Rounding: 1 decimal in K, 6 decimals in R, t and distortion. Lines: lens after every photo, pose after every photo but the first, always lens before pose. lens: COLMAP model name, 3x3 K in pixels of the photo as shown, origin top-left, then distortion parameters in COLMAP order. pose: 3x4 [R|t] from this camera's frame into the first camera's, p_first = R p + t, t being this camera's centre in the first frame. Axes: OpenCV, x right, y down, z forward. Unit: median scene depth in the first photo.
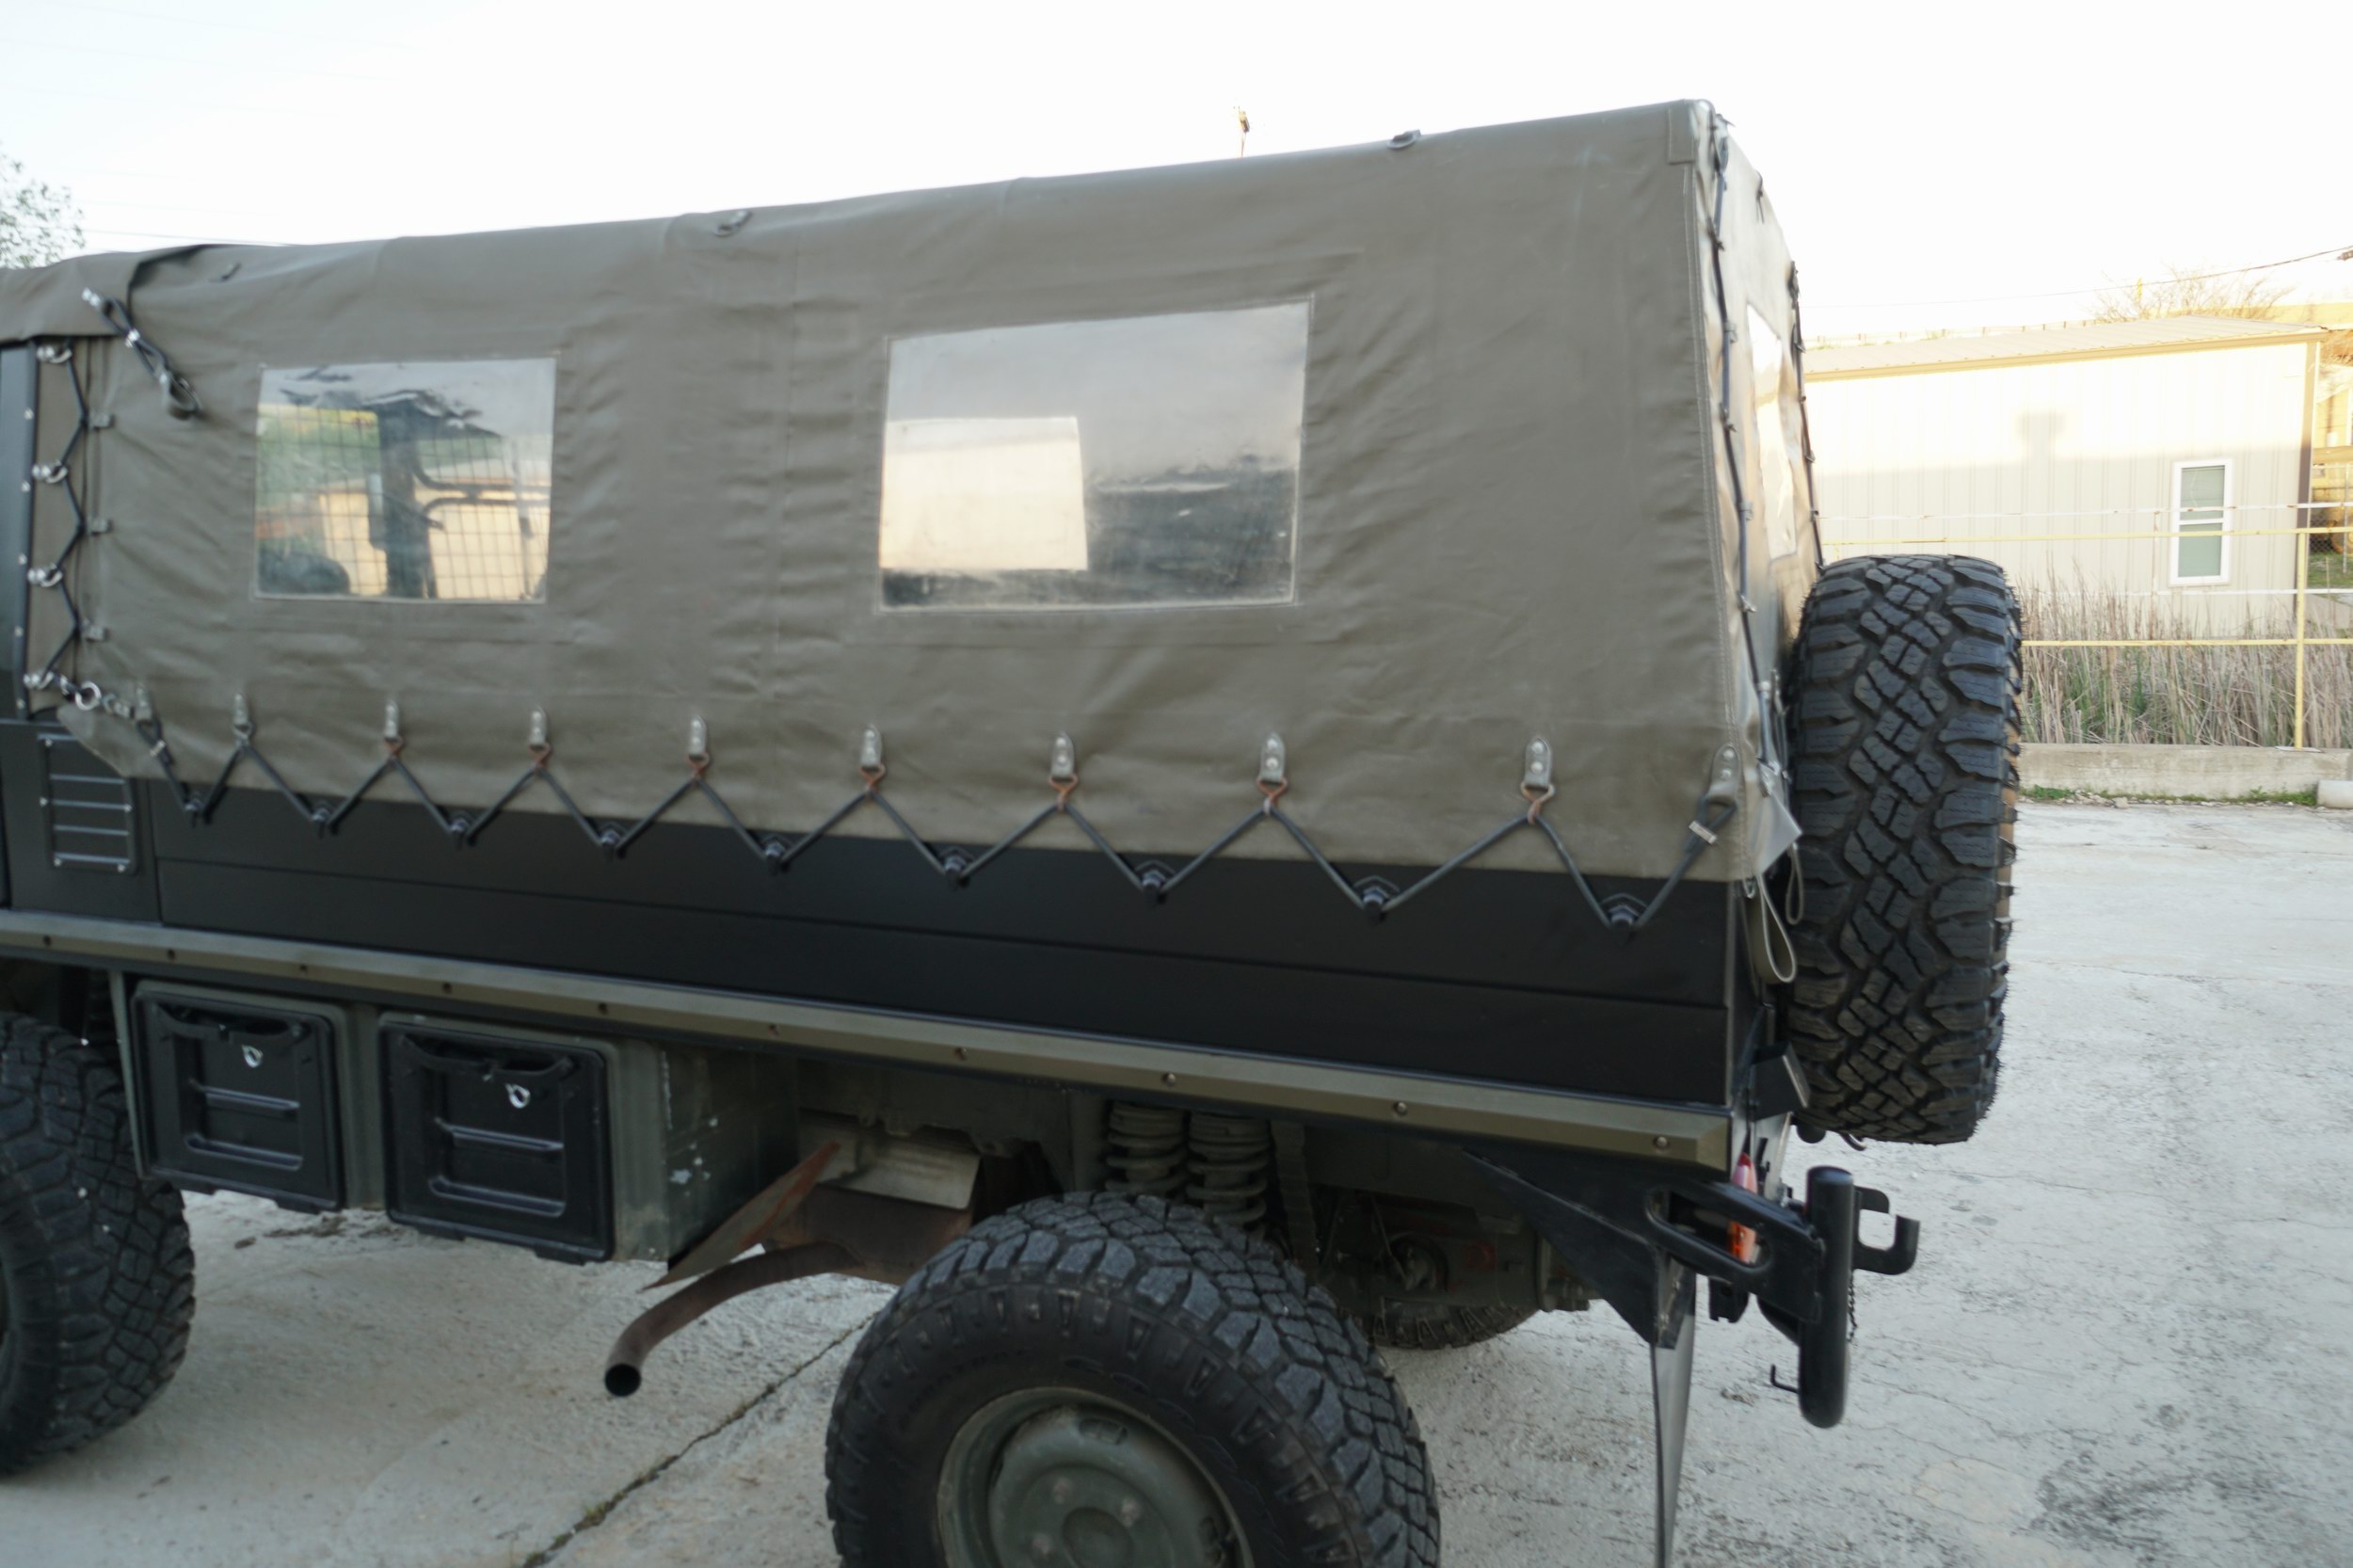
lens RADIAL K [[1745.8, 0, 1157.1], [0, 1745.8, 770.3], [0, 0, 1]] dist [0.013665, 0.034849]
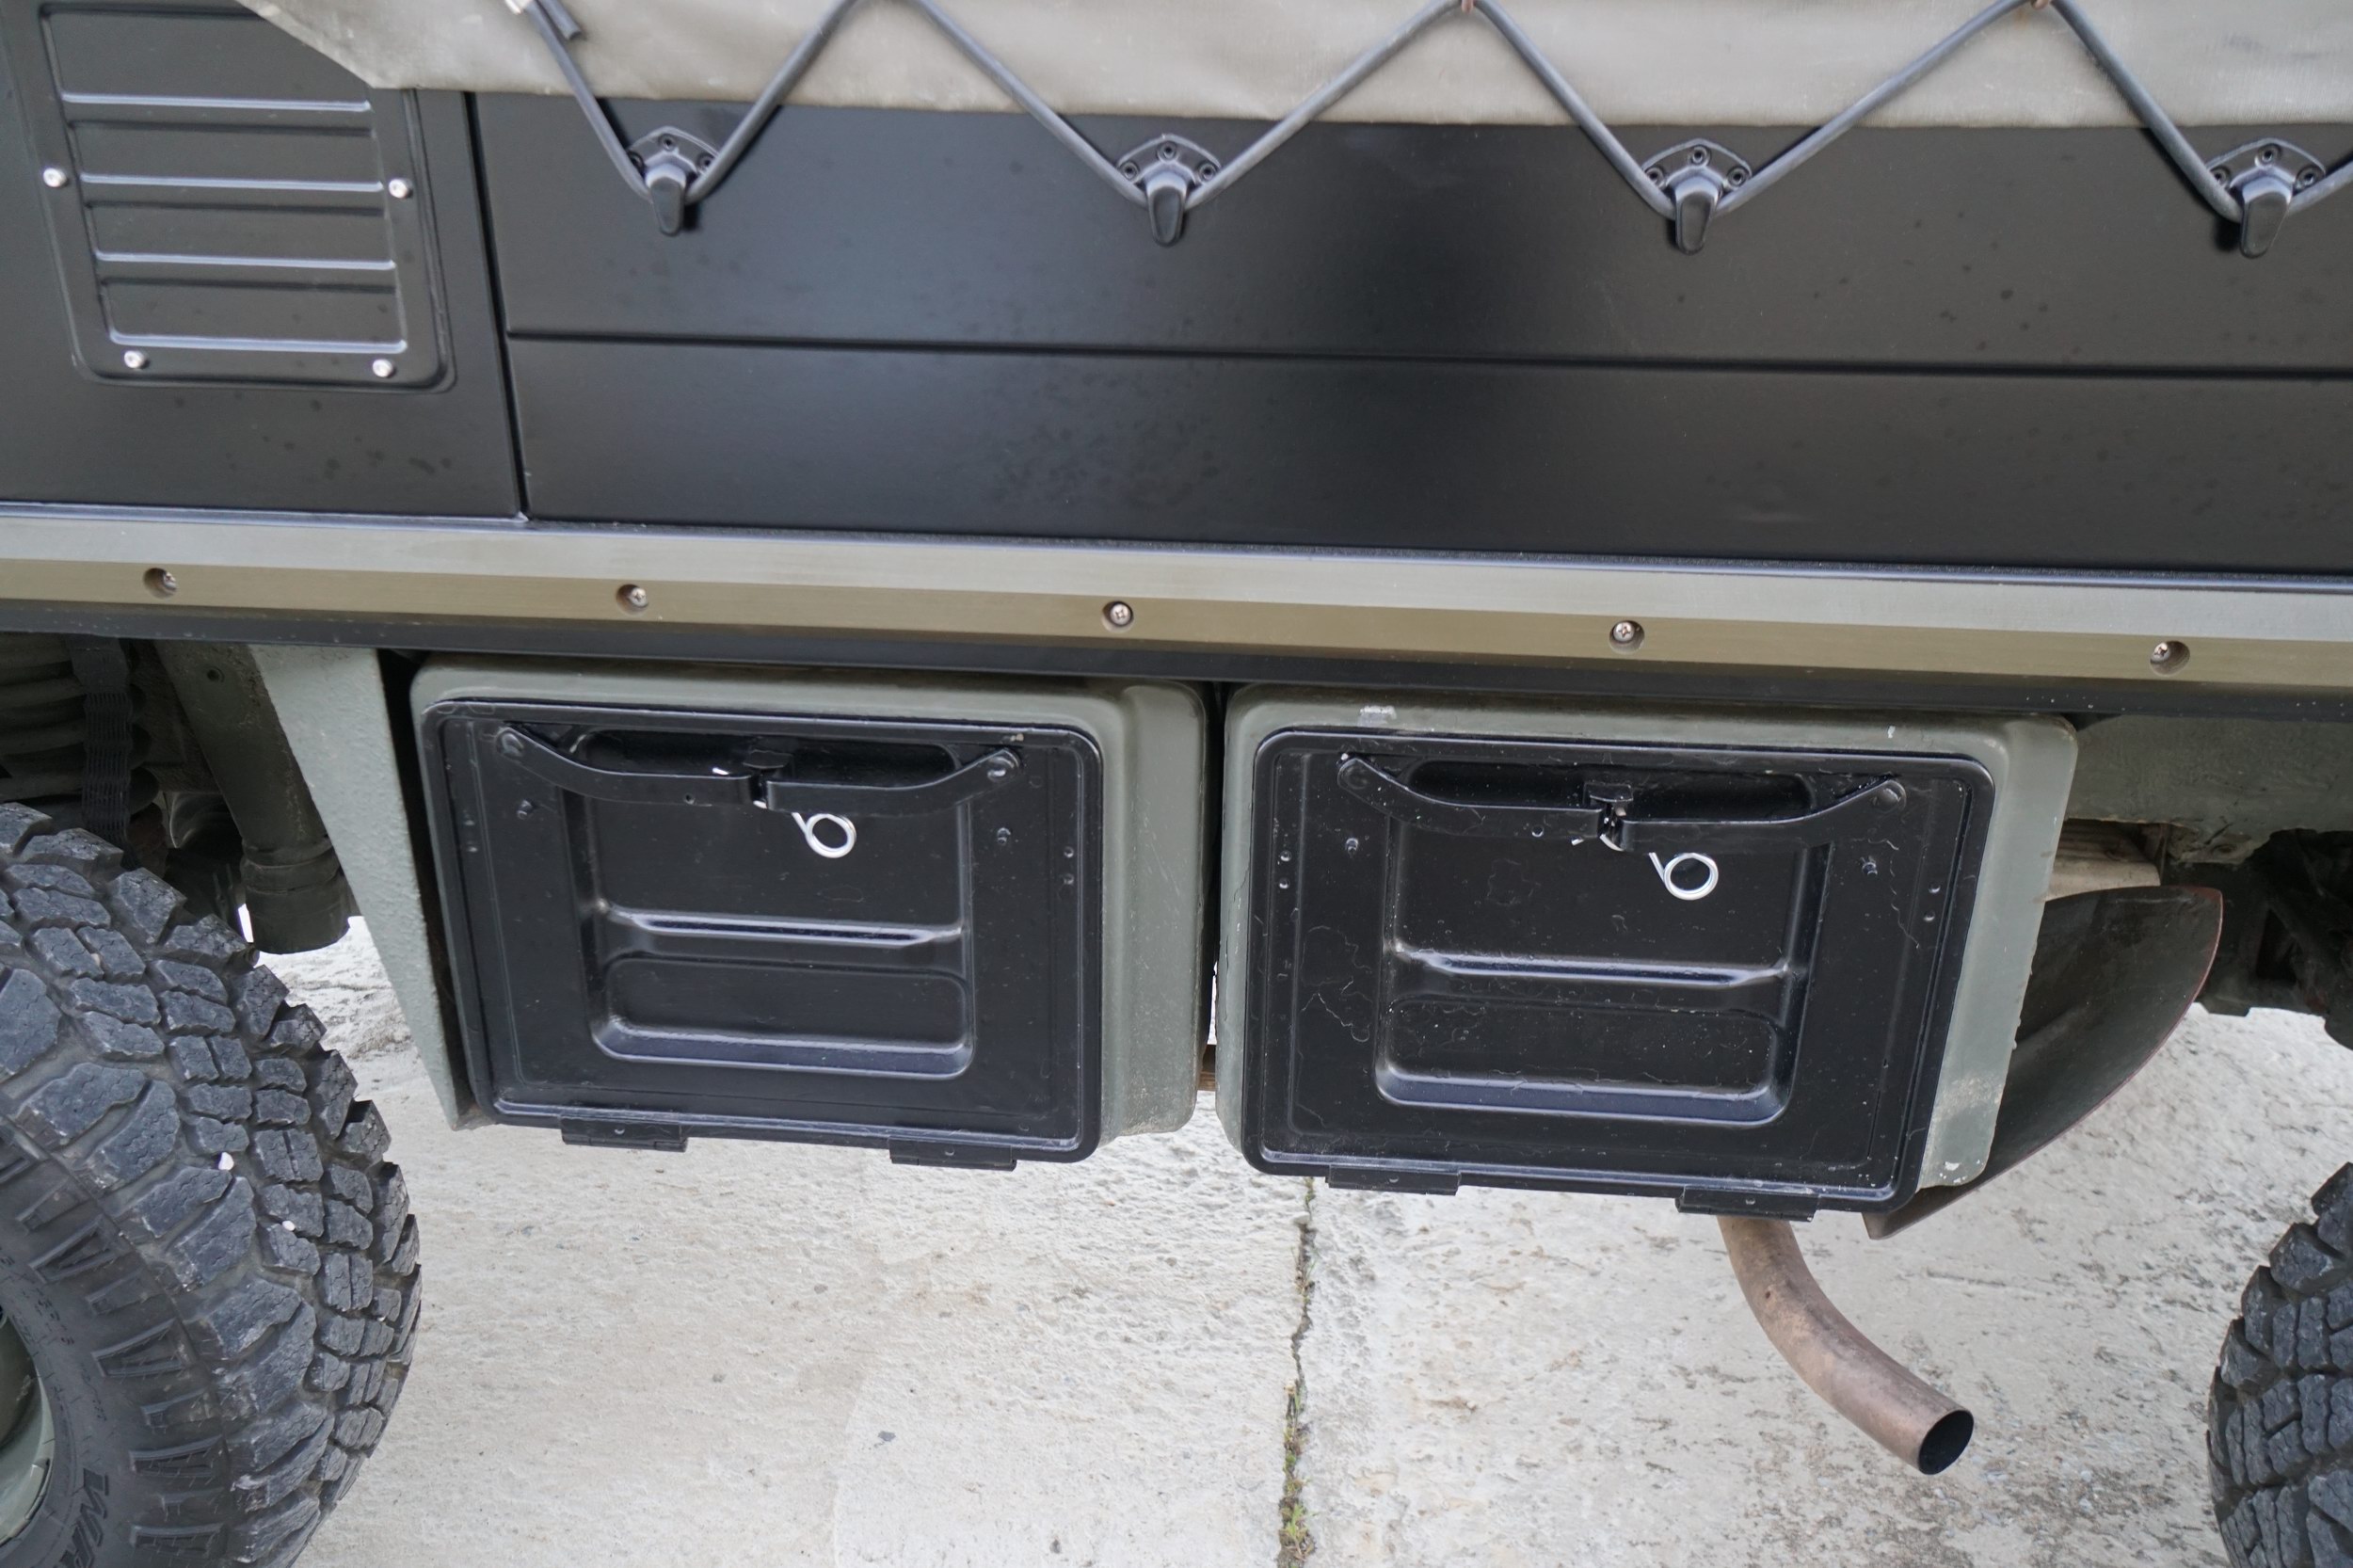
lens RADIAL K [[1745.8, 0, 1157.1], [0, 1745.8, 770.3], [0, 0, 1]] dist [0.013665, 0.034849]
pose [[0.948061, -0.100199, 0.301894, -0.542890], [0.023634, 0.968656, 0.247279, 0.049131], [-0.317208, -0.227300, 0.920714, 0.588442]]
